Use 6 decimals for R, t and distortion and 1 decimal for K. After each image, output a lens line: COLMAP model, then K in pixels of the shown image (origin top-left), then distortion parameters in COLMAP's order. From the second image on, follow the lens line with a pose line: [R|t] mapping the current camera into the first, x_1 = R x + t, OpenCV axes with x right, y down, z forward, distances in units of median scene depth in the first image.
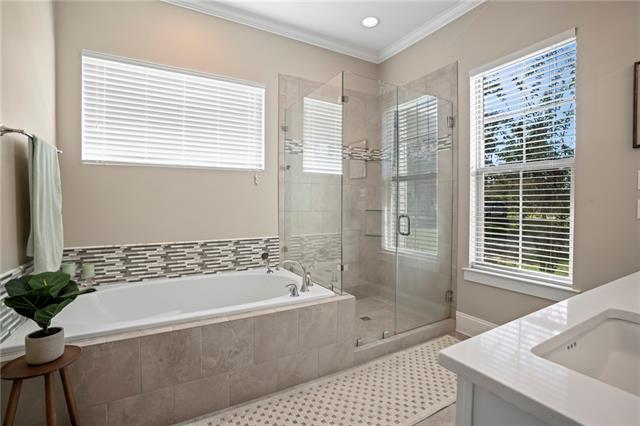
lens RADIAL K [[296.7, 0, 321.8], [0, 296.7, 209.3], [0, 0, 1]] dist [-0.059478, 0.018722]
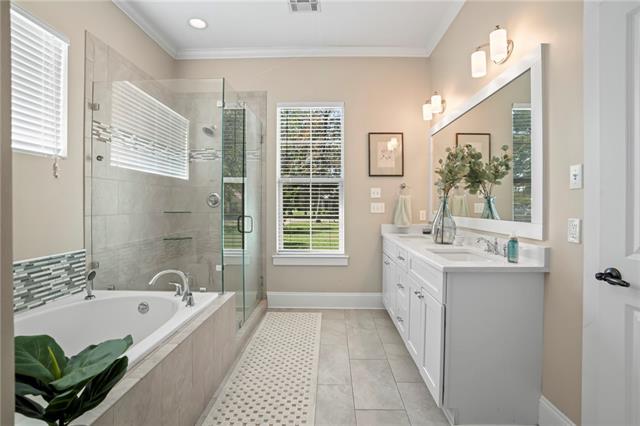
lens RADIAL K [[296.7, 0, 321.8], [0, 296.7, 209.3], [0, 0, 1]] dist [-0.059478, 0.018722]
pose [[0.538948, -0.010242, 0.842277, -0.453607], [0.018518, 0.999828, 0.000308, 0.001782], [-0.842136, 0.015431, 0.539045, 0.118666]]
